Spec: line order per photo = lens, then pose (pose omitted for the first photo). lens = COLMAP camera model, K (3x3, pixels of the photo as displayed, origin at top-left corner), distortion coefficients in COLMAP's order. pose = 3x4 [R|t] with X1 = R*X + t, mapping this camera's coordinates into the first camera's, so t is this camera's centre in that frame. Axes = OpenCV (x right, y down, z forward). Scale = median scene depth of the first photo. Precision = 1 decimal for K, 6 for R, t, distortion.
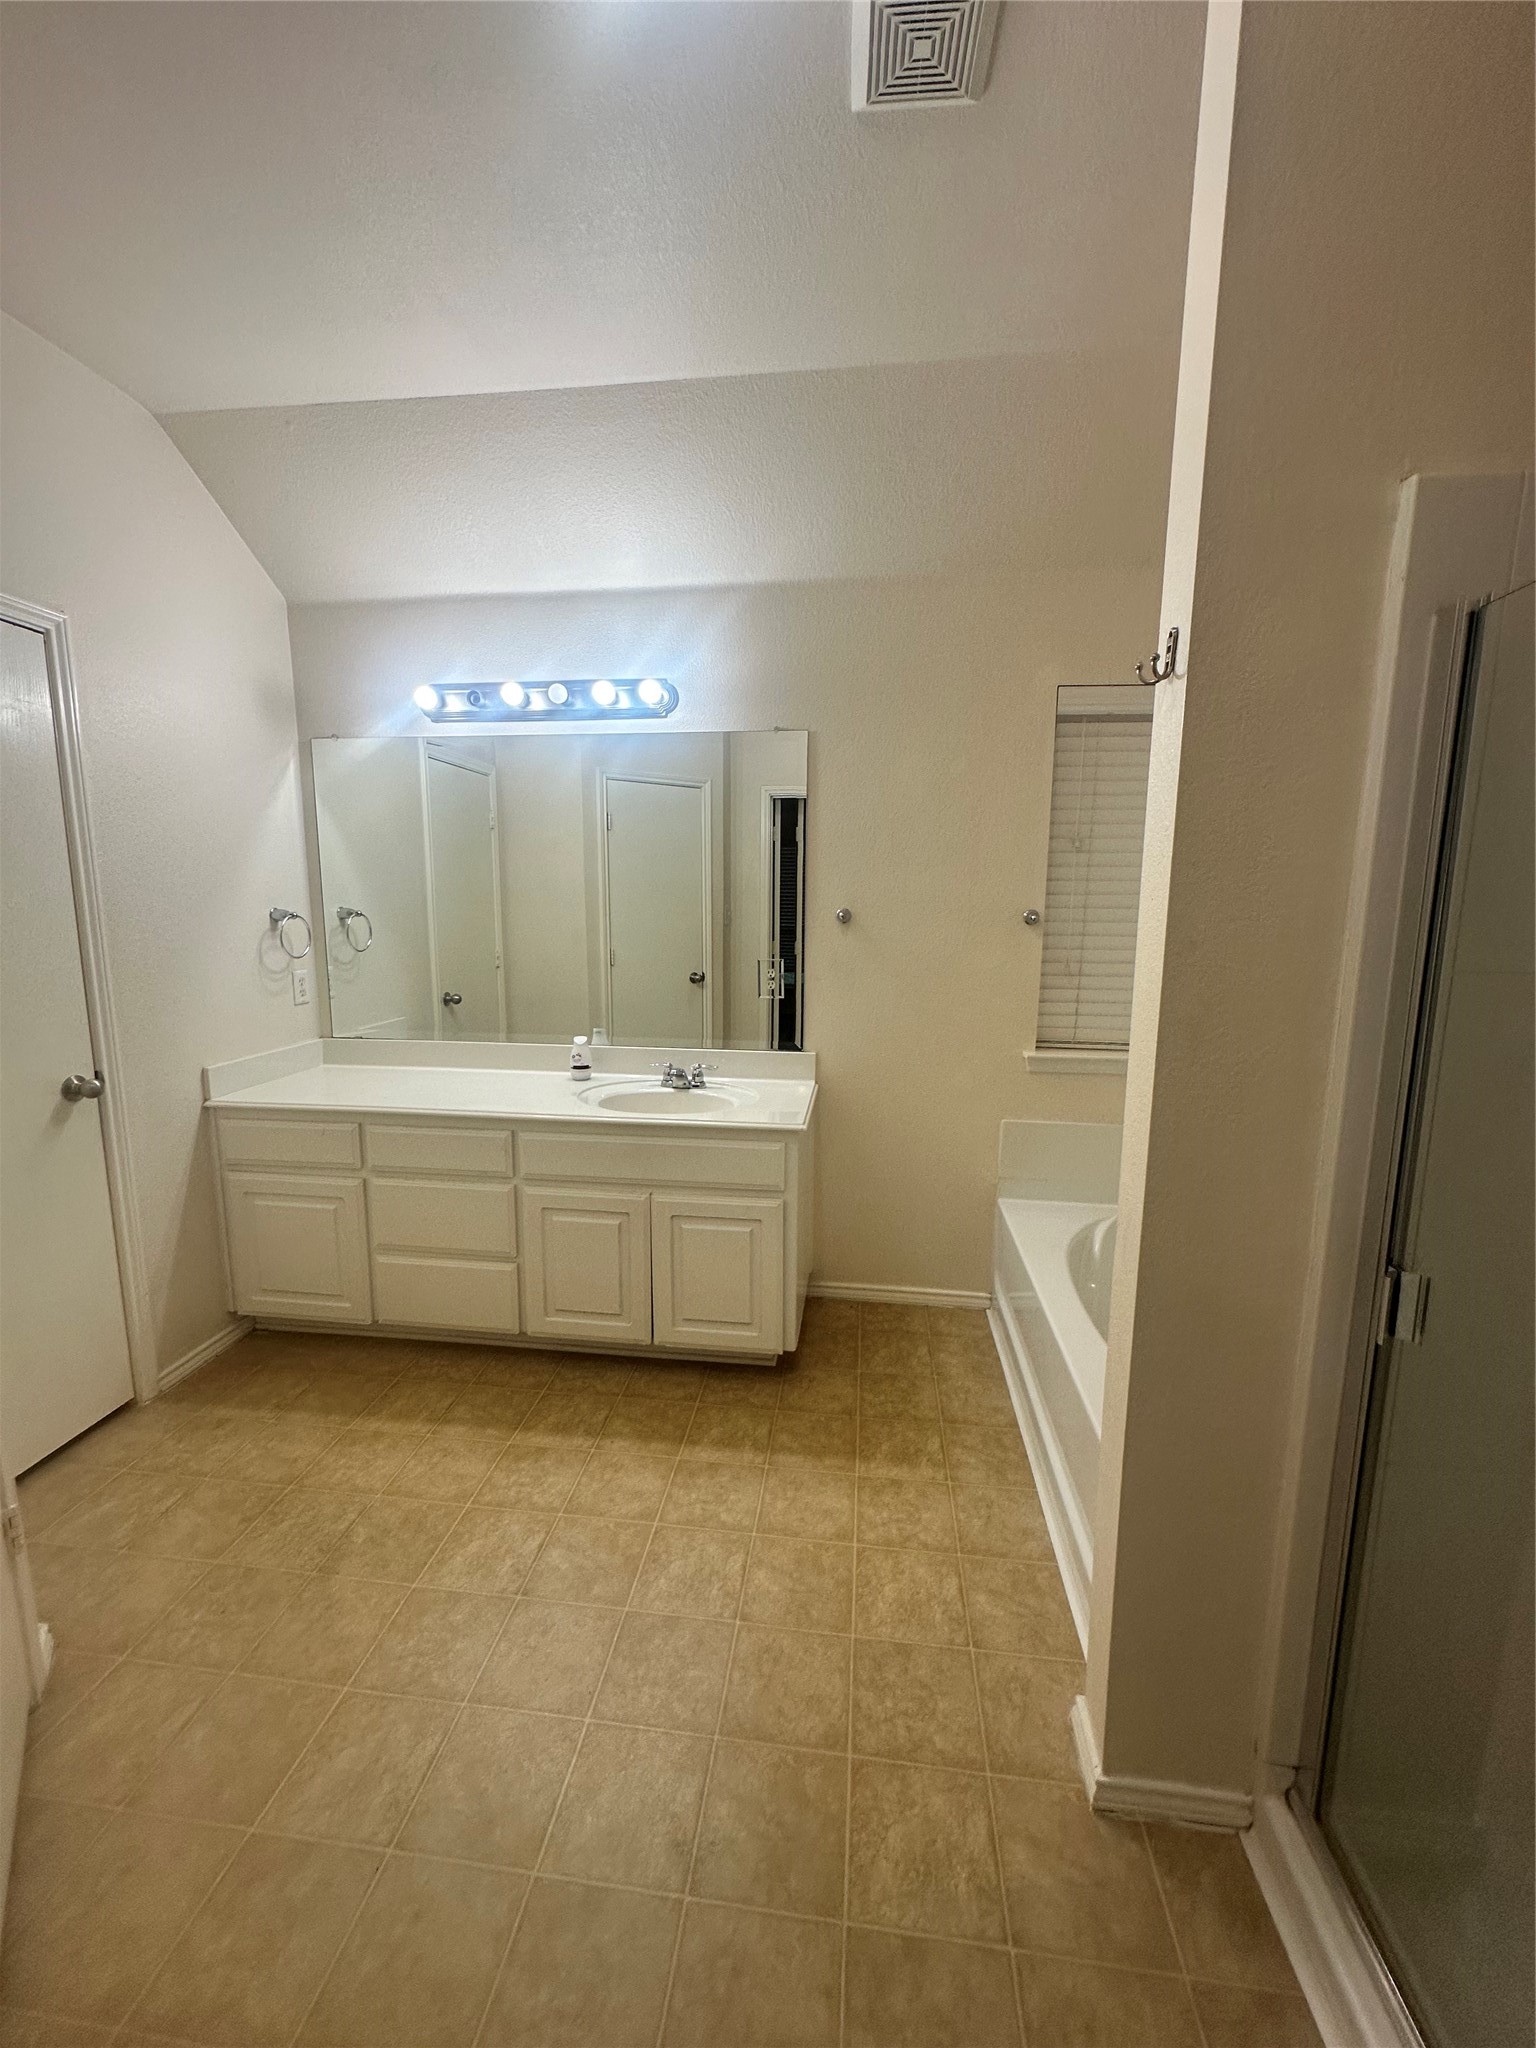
lens RADIAL K [[815.3, 0, 770.3], [0, 815.3, 1021.1], [0, 0, 1]] dist [0.001471, 0.000562]
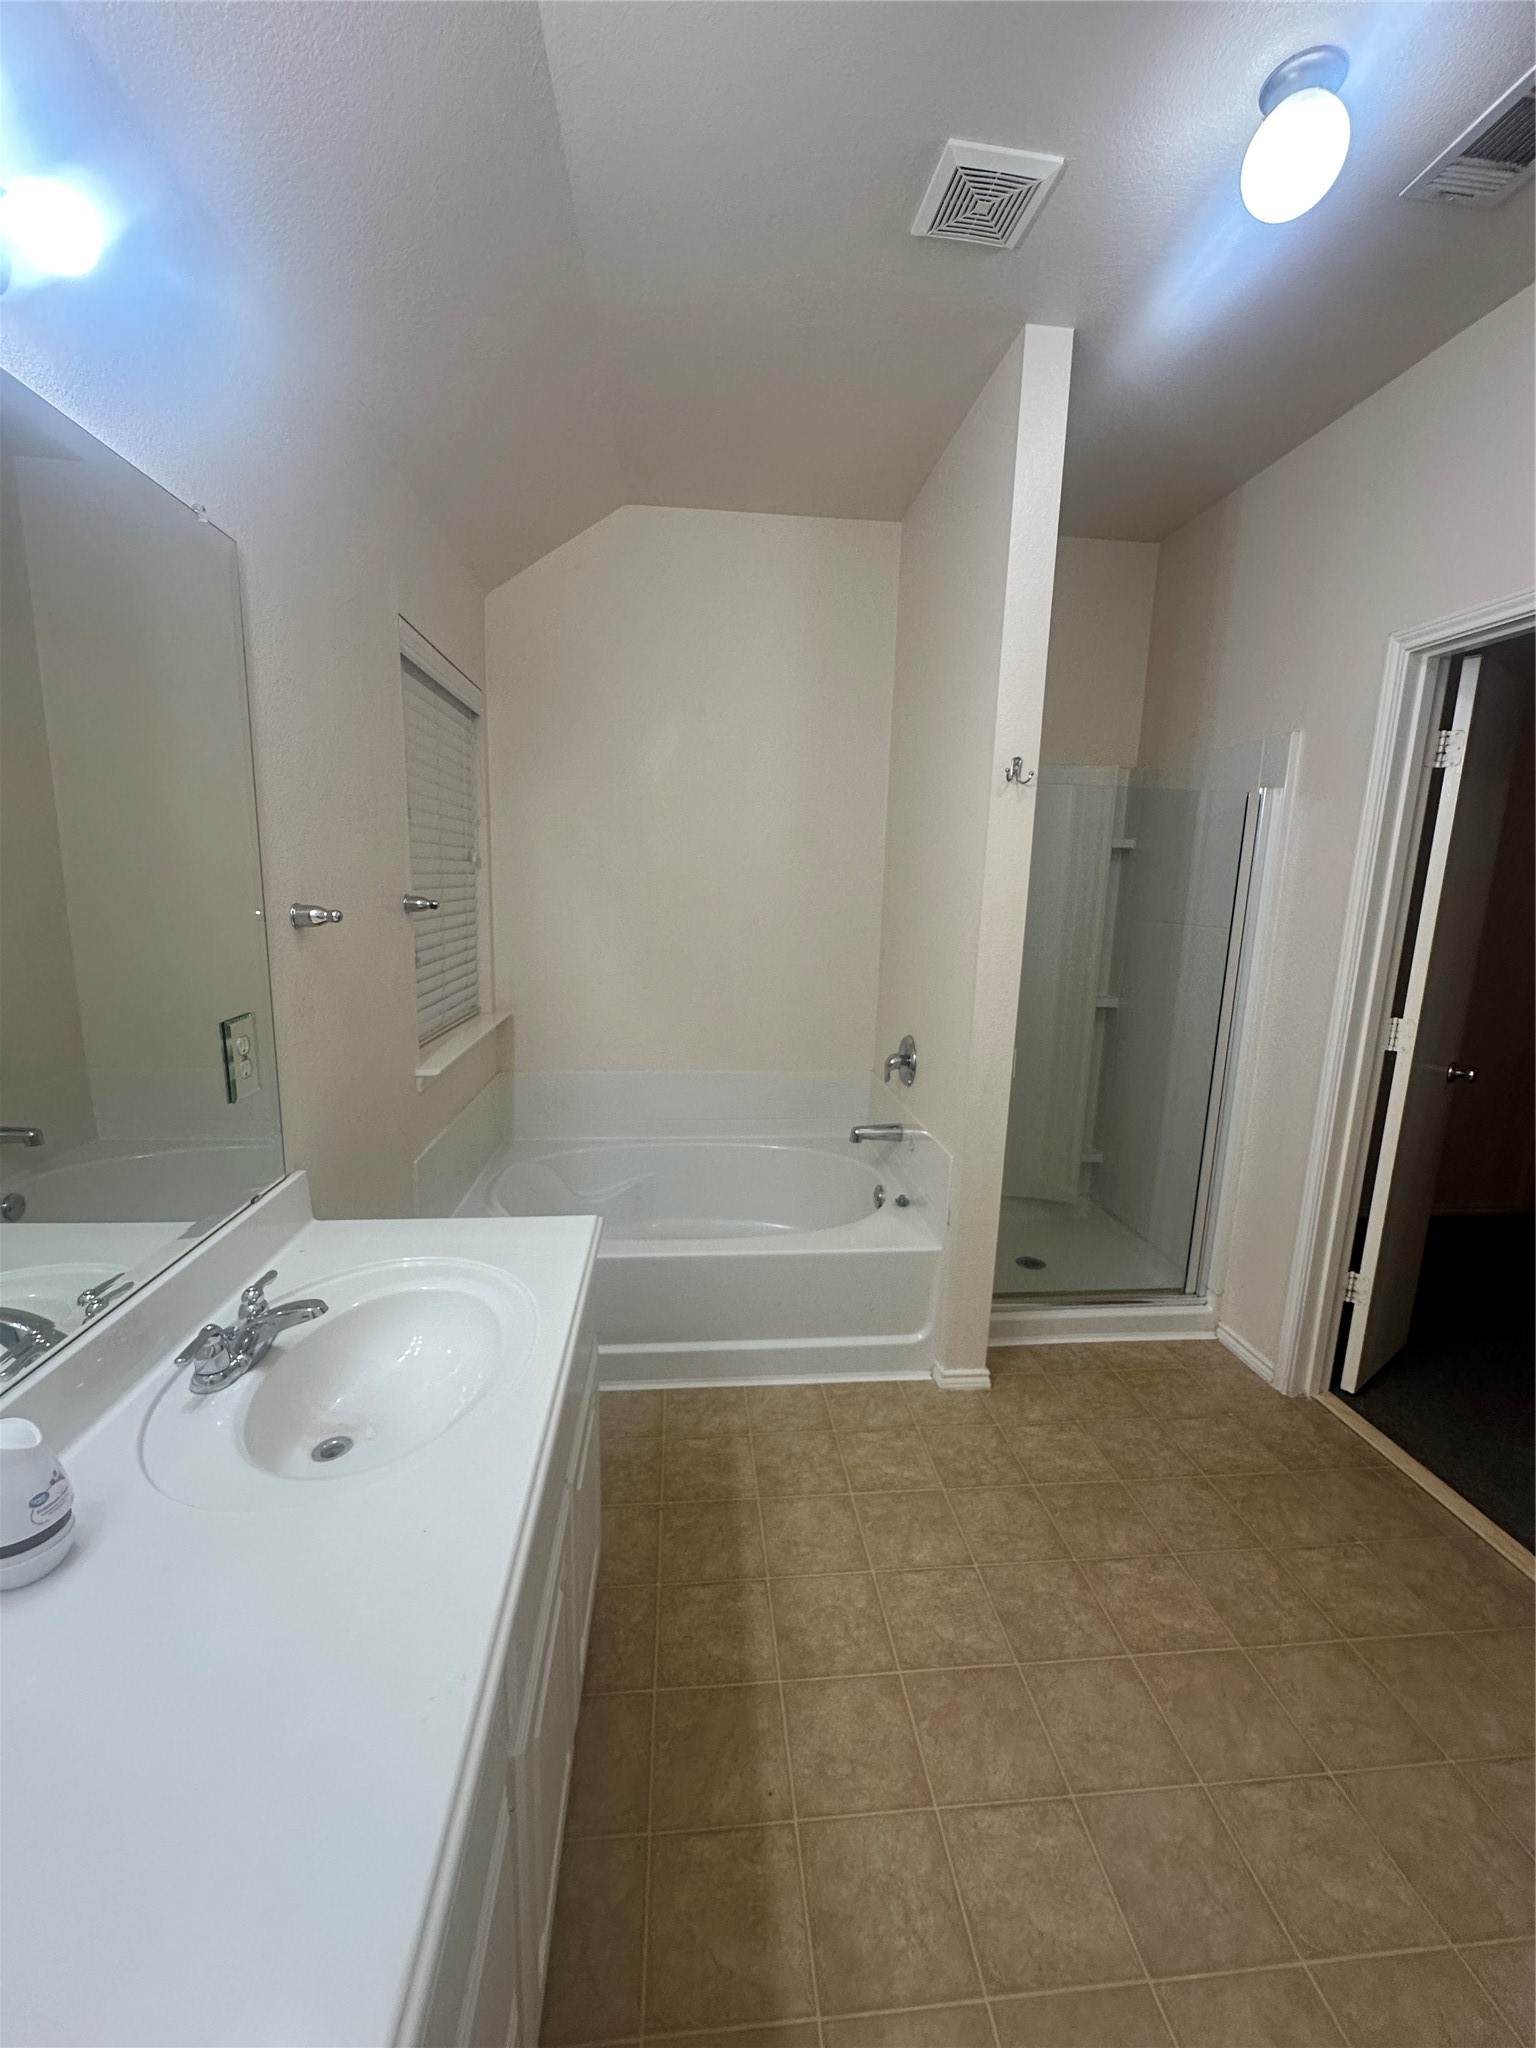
lens RADIAL K [[815.3, 0, 768.5], [0, 815.3, 1025.1], [0, 0, 1]] dist [0.001471, 0.000562]
pose [[-0.217289, -0.187170, 0.957994, -0.725939], [0.114581, 0.969767, 0.215459, -0.193886], [-0.969359, 0.156585, -0.189274, 1.103906]]
